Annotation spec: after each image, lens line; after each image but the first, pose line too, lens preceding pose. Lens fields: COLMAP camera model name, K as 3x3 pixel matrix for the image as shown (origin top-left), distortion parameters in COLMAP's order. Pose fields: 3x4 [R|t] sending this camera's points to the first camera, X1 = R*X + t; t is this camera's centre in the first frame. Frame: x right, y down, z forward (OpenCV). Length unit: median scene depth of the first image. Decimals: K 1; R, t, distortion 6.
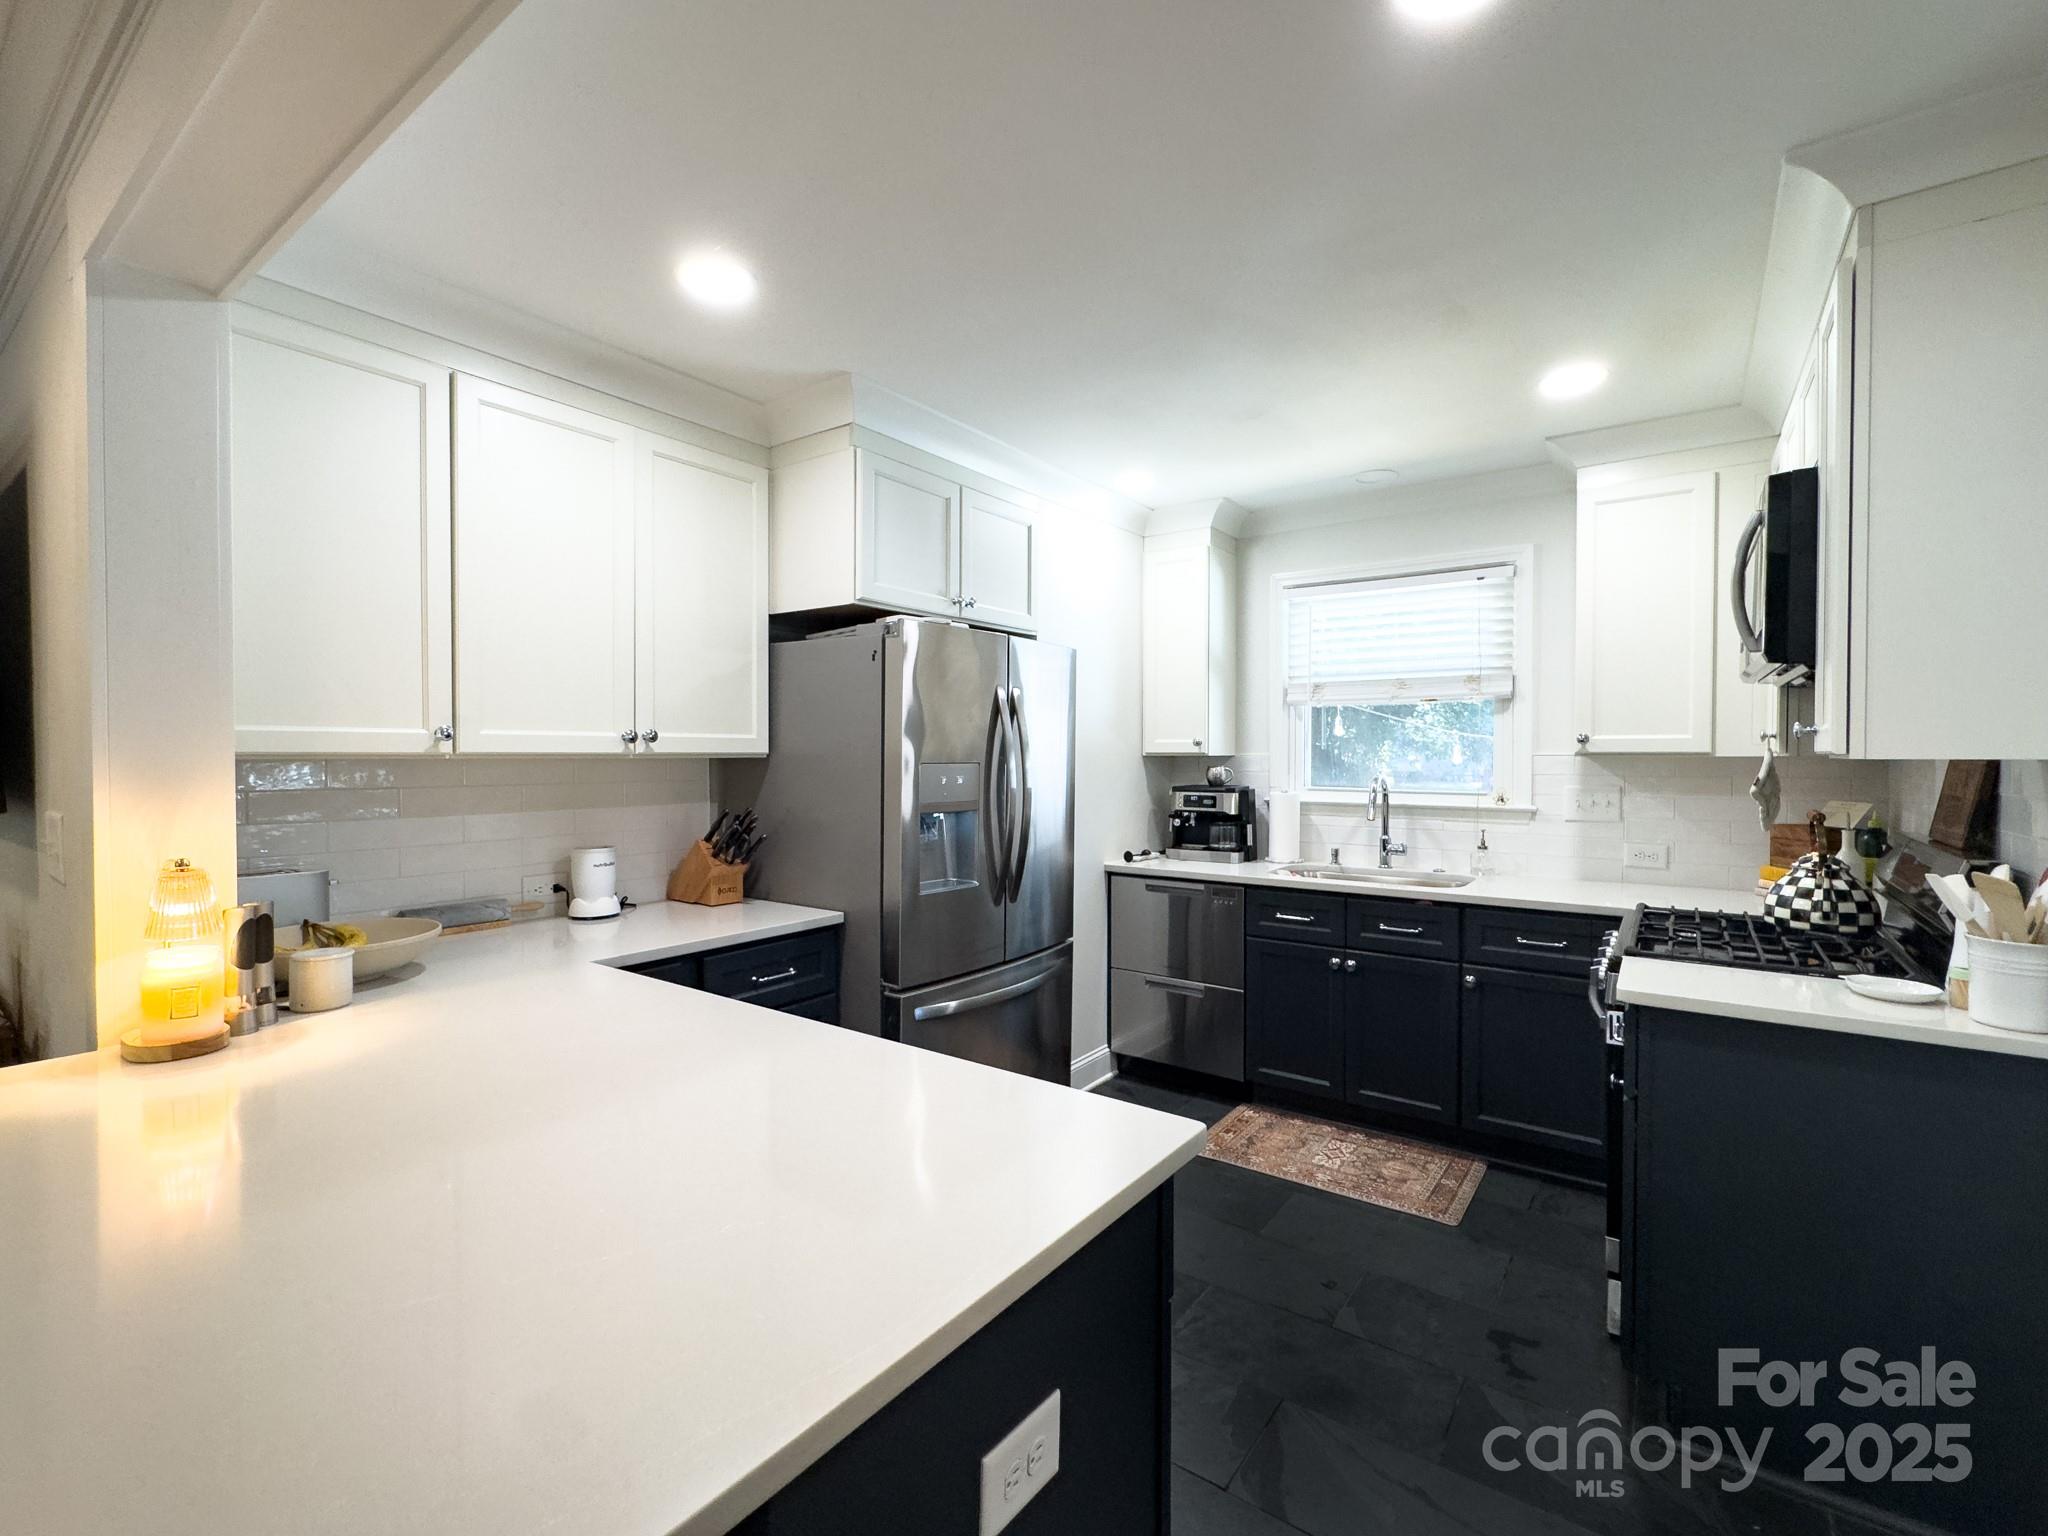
lens RADIAL K [[916.7, 0, 1024.0], [0, 916.7, 768.0], [0, 0, 1]] dist [0.000993, 0.000454]
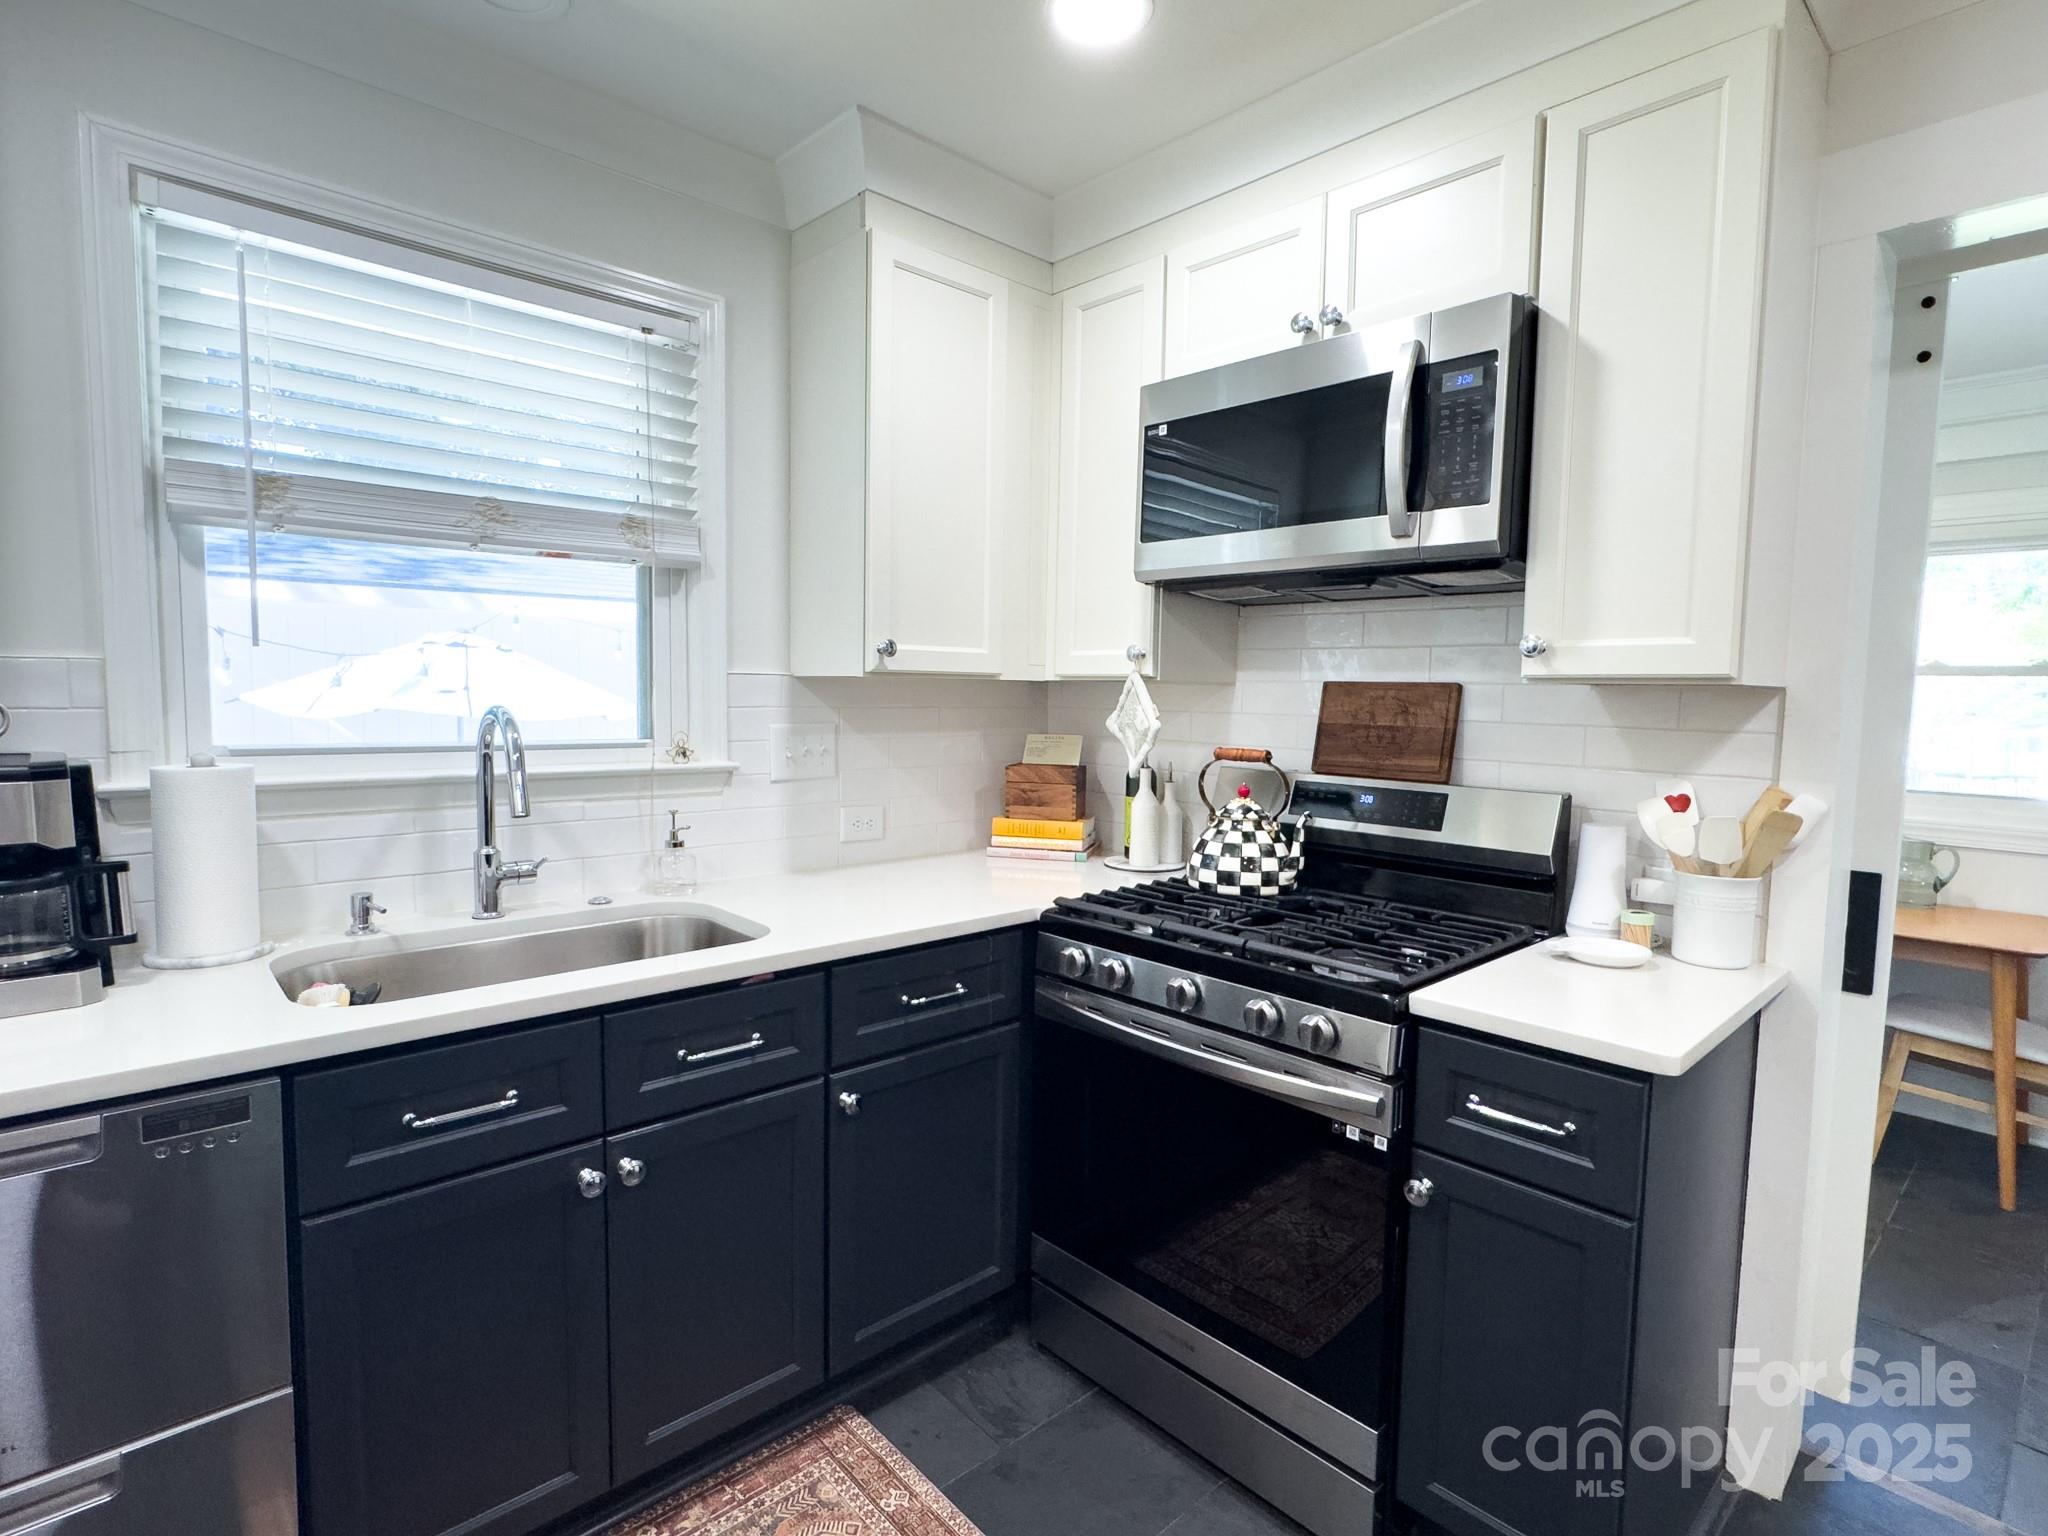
lens RADIAL K [[1033.6, 0, 1024.0], [0, 1033.6, 768.0], [0, 0, 1]] dist [-0.012833, 0.000058]
pose [[0.196206, -0.070432, 0.978030, -0.047401], [0.002689, 0.997452, 0.071291, -0.000187], [-0.980559, -0.011357, 0.195895, 0.664516]]
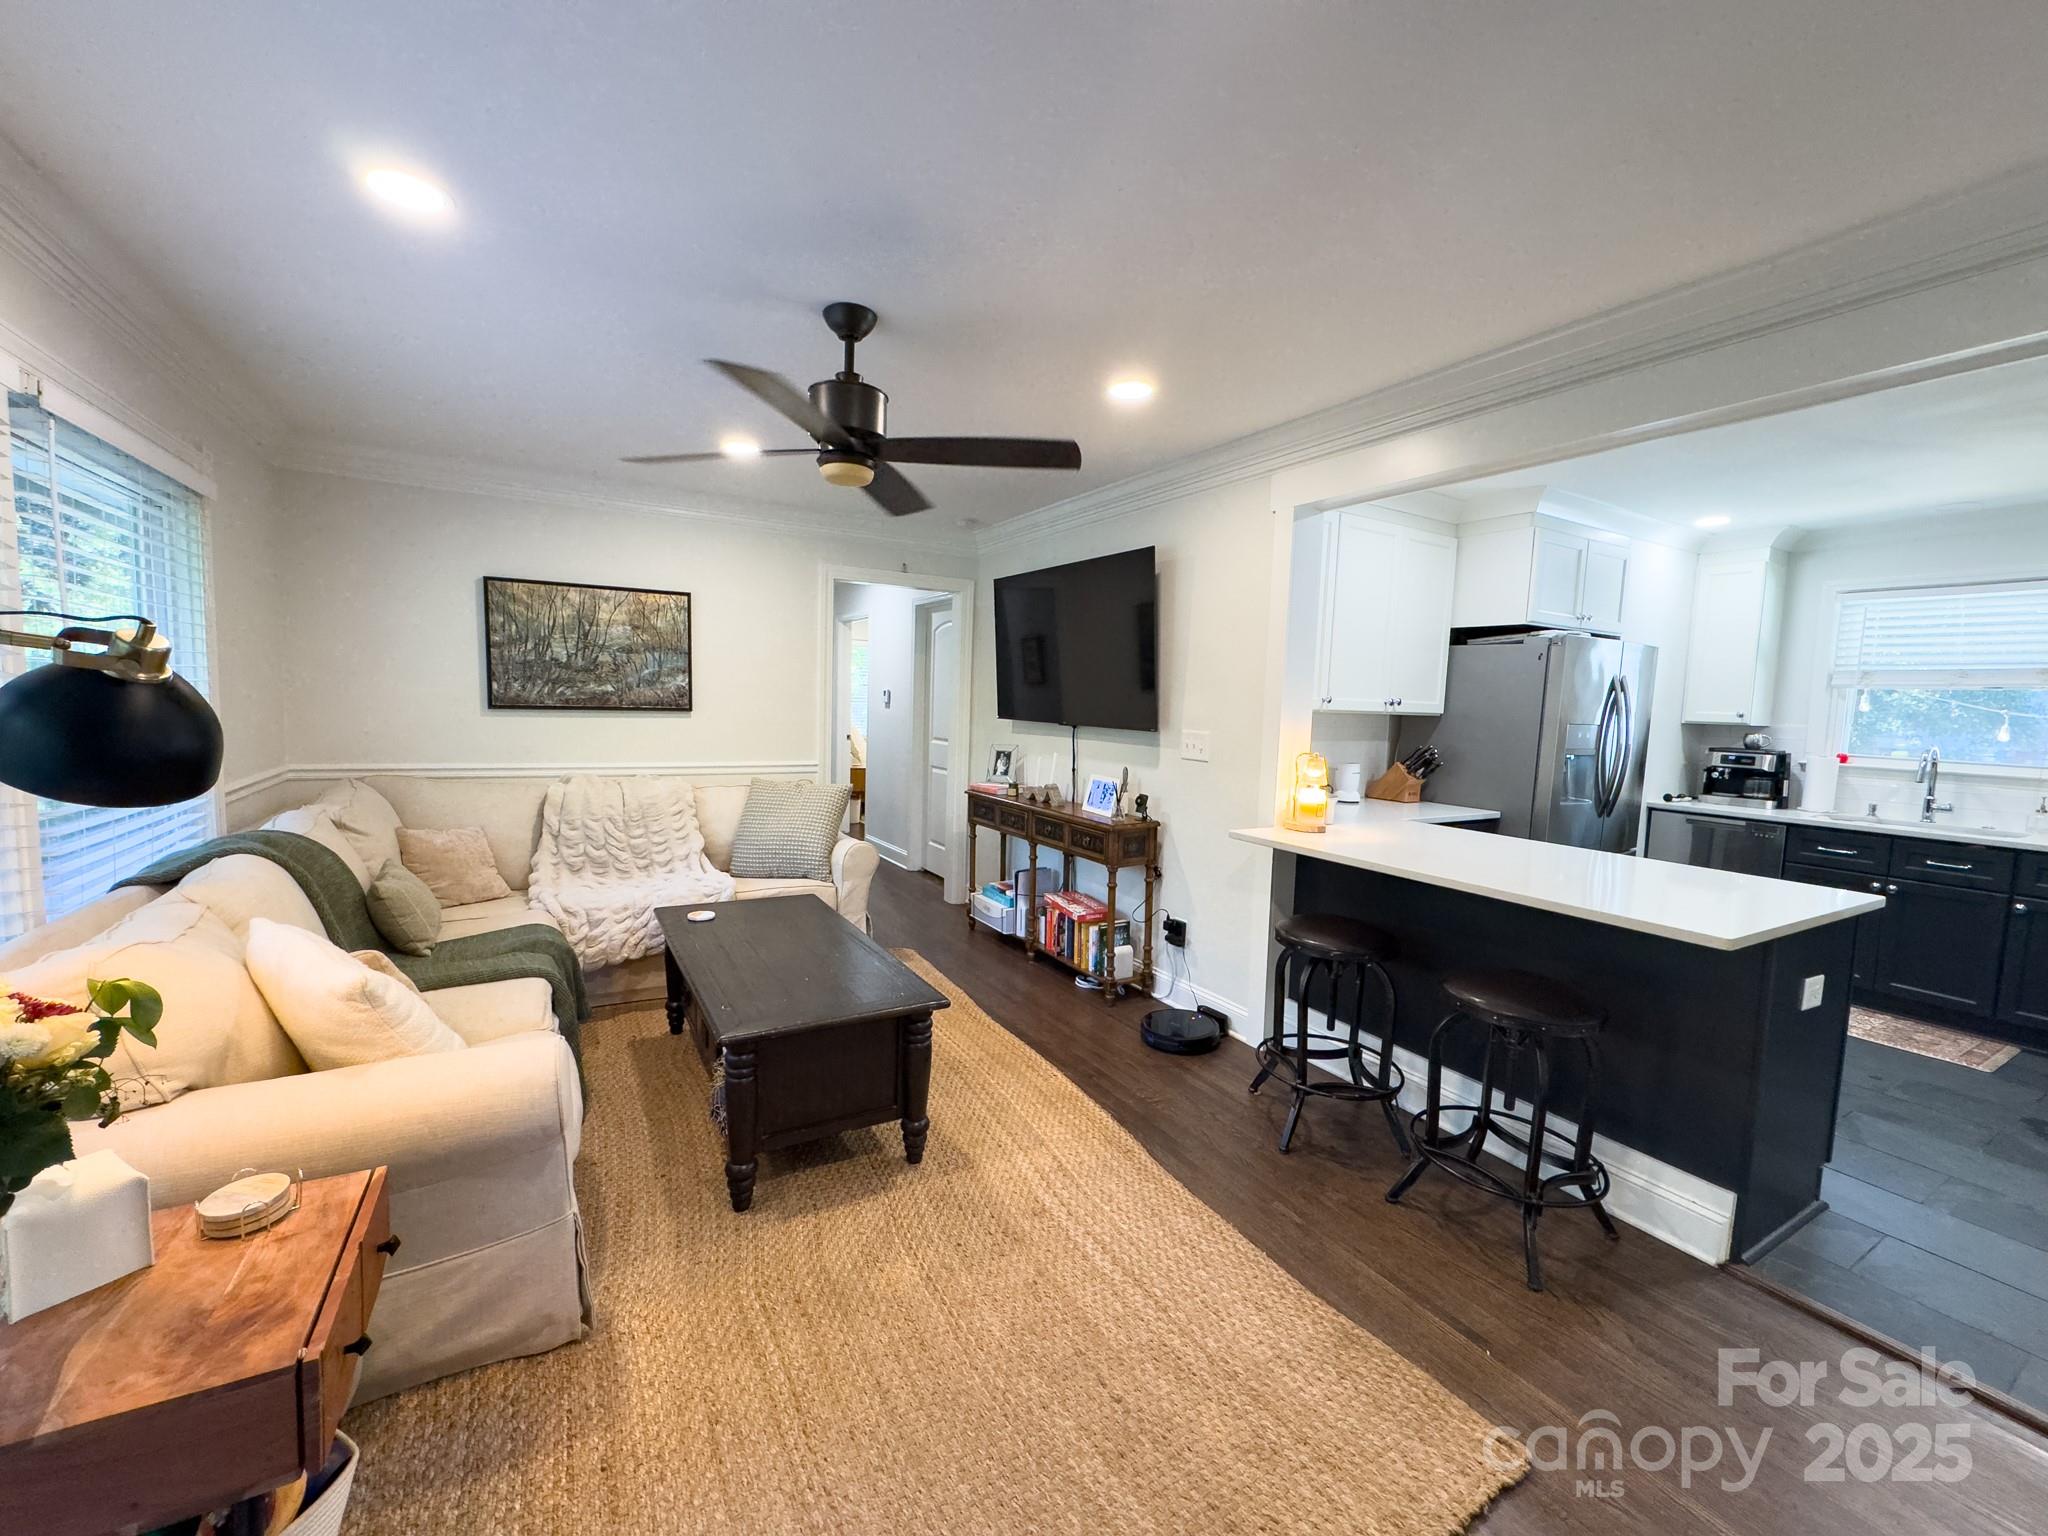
lens RADIAL K [[819.3, 0, 1024.0], [0, 819.3, 768.0], [0, 0, 1]] dist [0.000939, 0.000191]
pose [[0.916877, 0.064075, -0.393993, -0.306723], [-0.039584, 0.996762, 0.069985, 0.006671], [0.397202, -0.048572, 0.916445, -0.522495]]
